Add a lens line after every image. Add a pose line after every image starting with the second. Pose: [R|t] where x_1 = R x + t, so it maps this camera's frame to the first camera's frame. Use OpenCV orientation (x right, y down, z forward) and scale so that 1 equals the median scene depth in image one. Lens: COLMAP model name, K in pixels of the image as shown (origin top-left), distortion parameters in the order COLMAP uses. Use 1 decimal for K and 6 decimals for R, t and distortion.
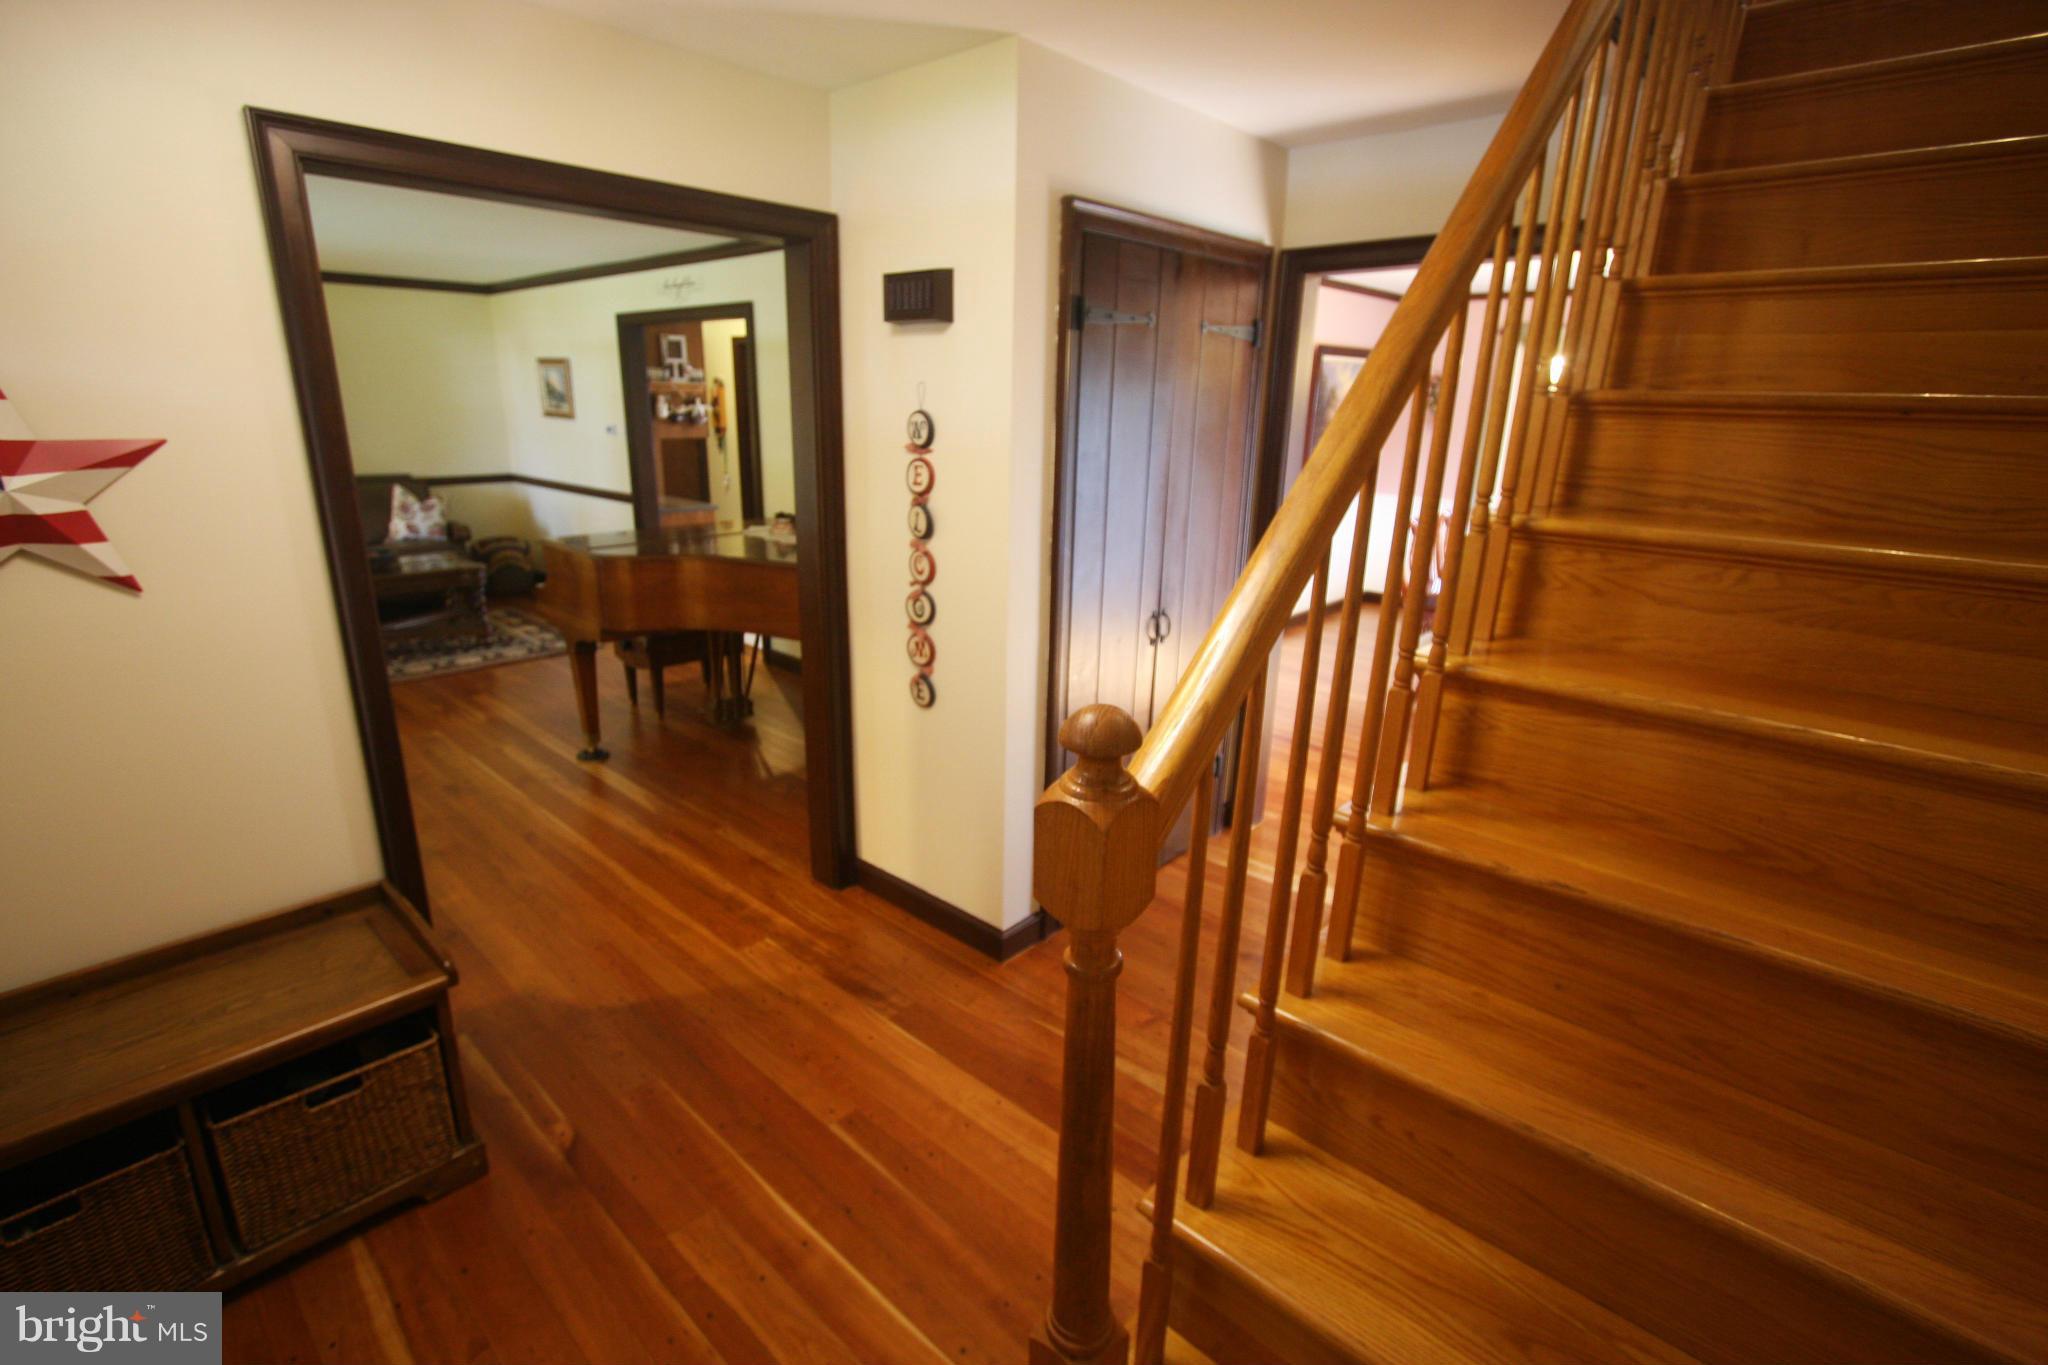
lens RADIAL K [[947.7, 0, 1010.8], [0, 947.7, 683.3], [0, 0, 1]] dist [-0.019630, 0.001606]
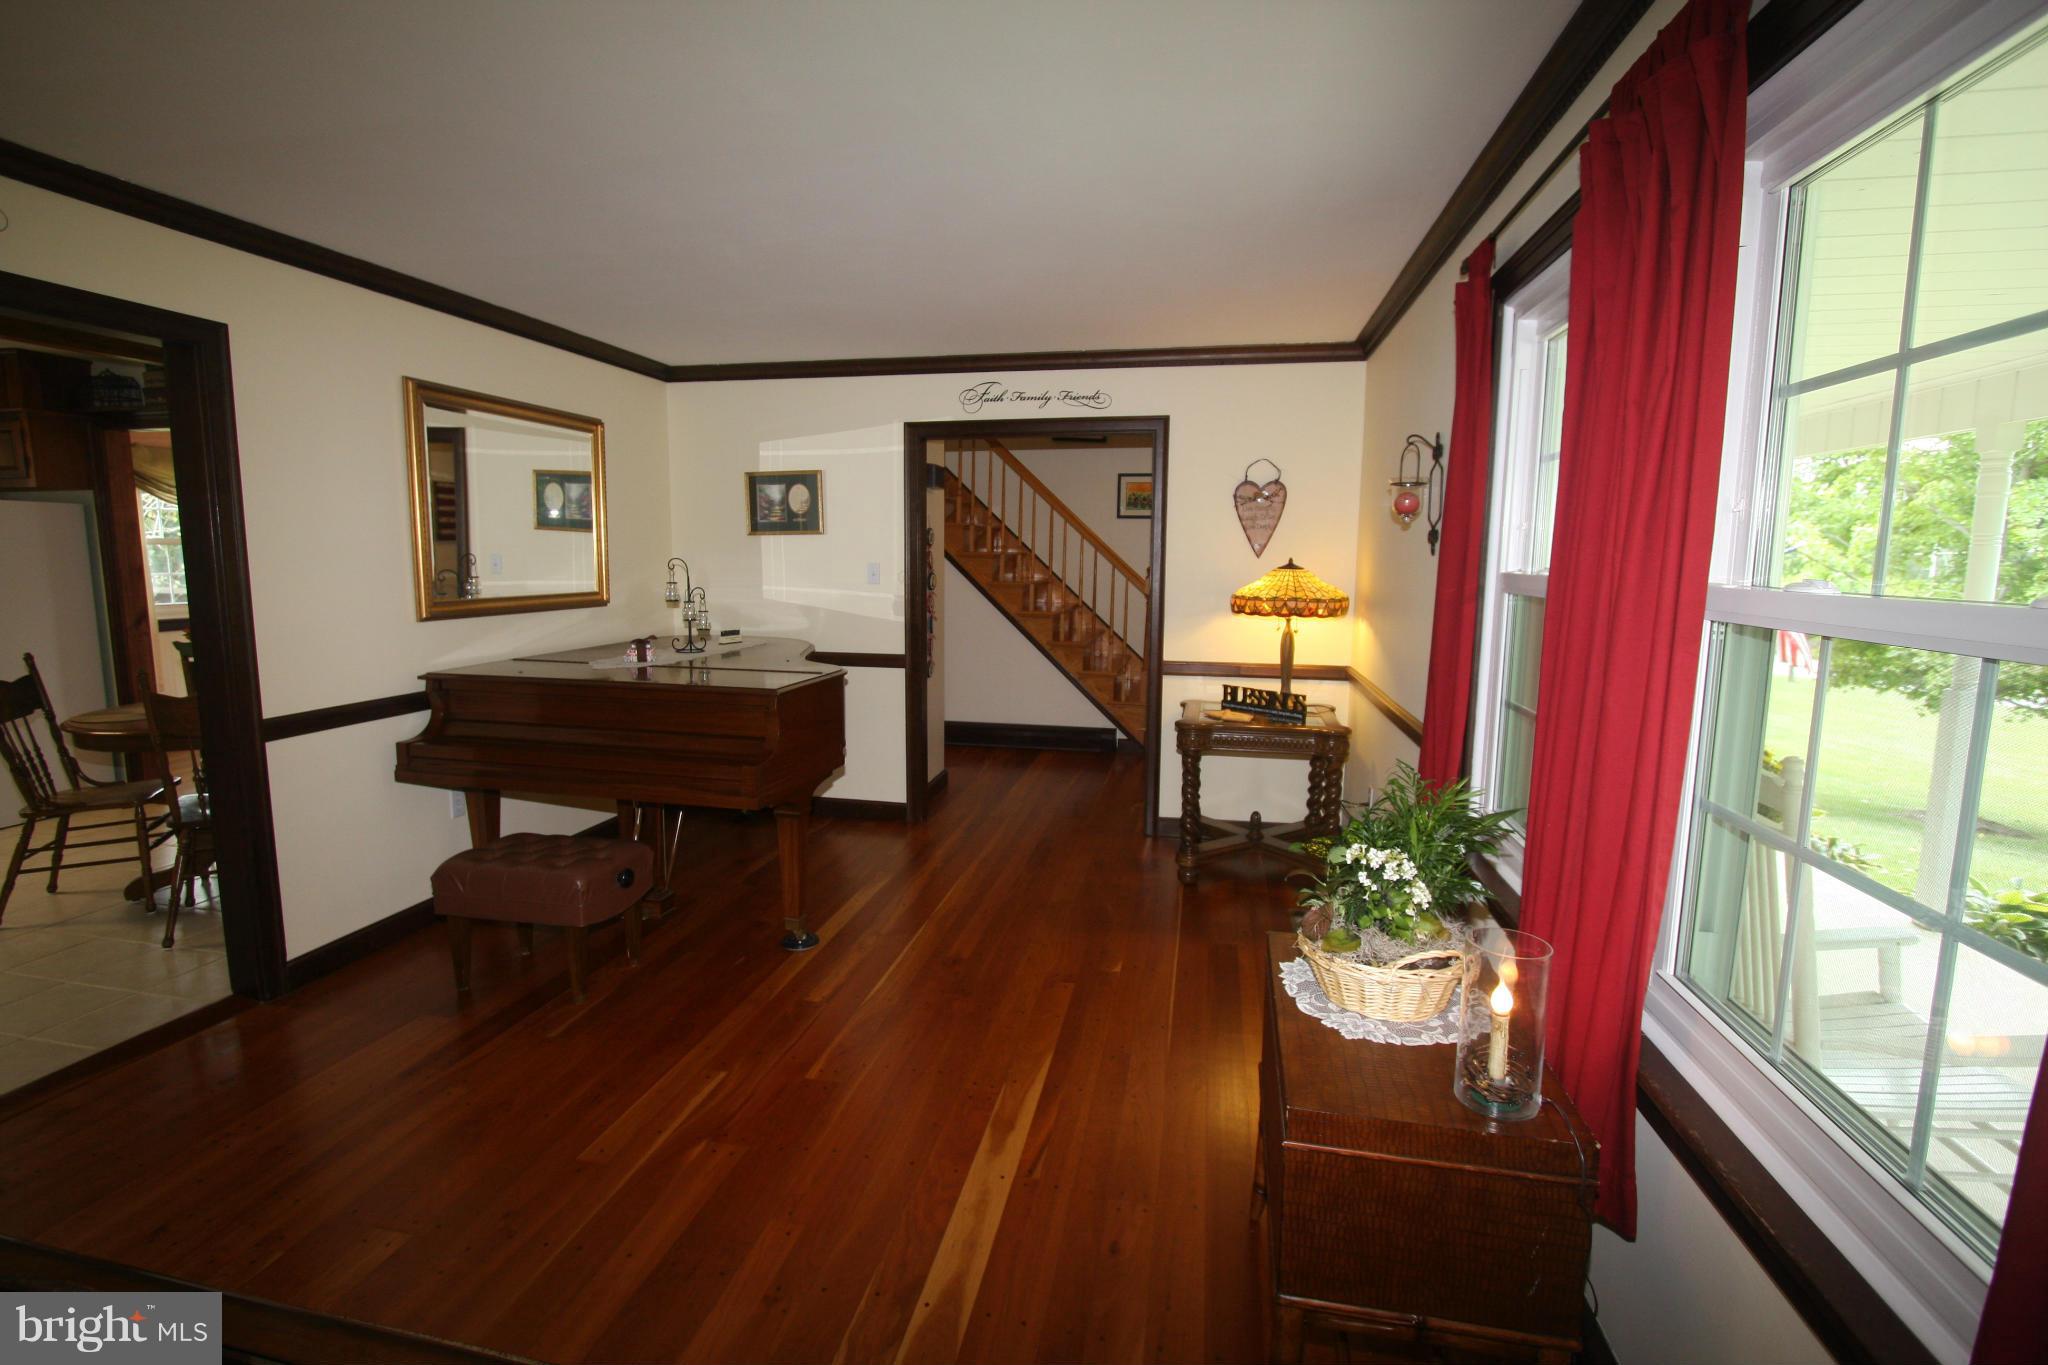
lens RADIAL K [[947.7, 0, 1010.8], [0, 947.7, 683.3], [0, 0, 1]] dist [-0.019630, 0.001606]
pose [[-0.516798, -0.138574, 0.844818, -0.788563], [0.226421, 0.929550, 0.290981, -0.216346], [-0.825623, 0.341663, -0.449014, 0.753188]]
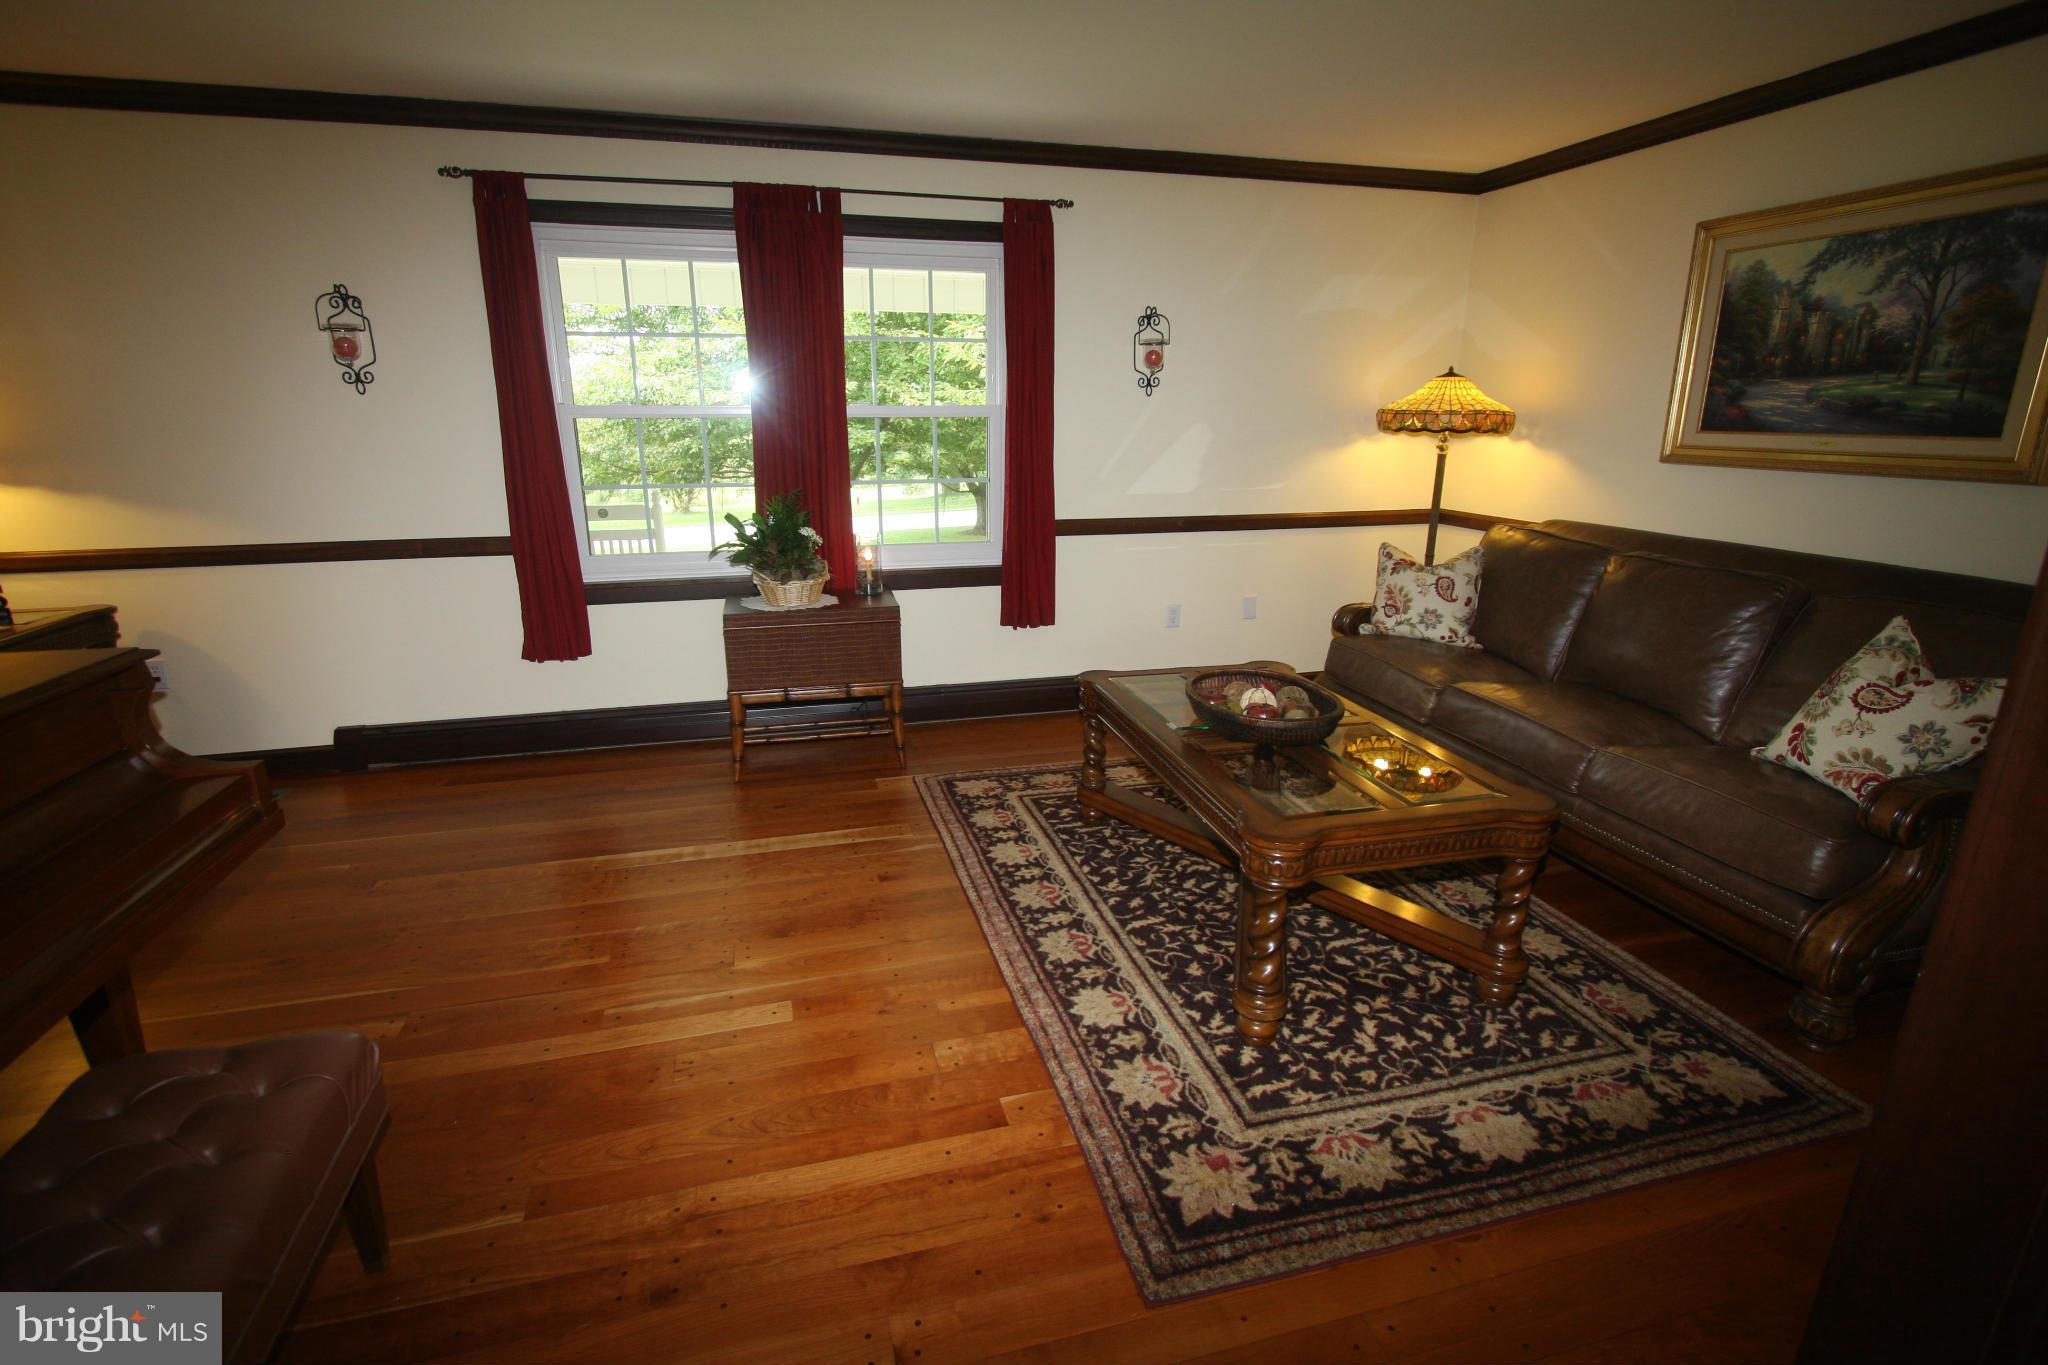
lens RADIAL K [[947.7, 0, 1010.8], [0, 947.7, 683.3], [0, 0, 1]] dist [-0.019630, 0.001606]
pose [[-0.533714, 0.216875, -0.817383, -0.227991], [-0.252166, 0.881771, 0.398612, -0.256461], [0.807194, 0.418861, -0.415925, 0.944613]]
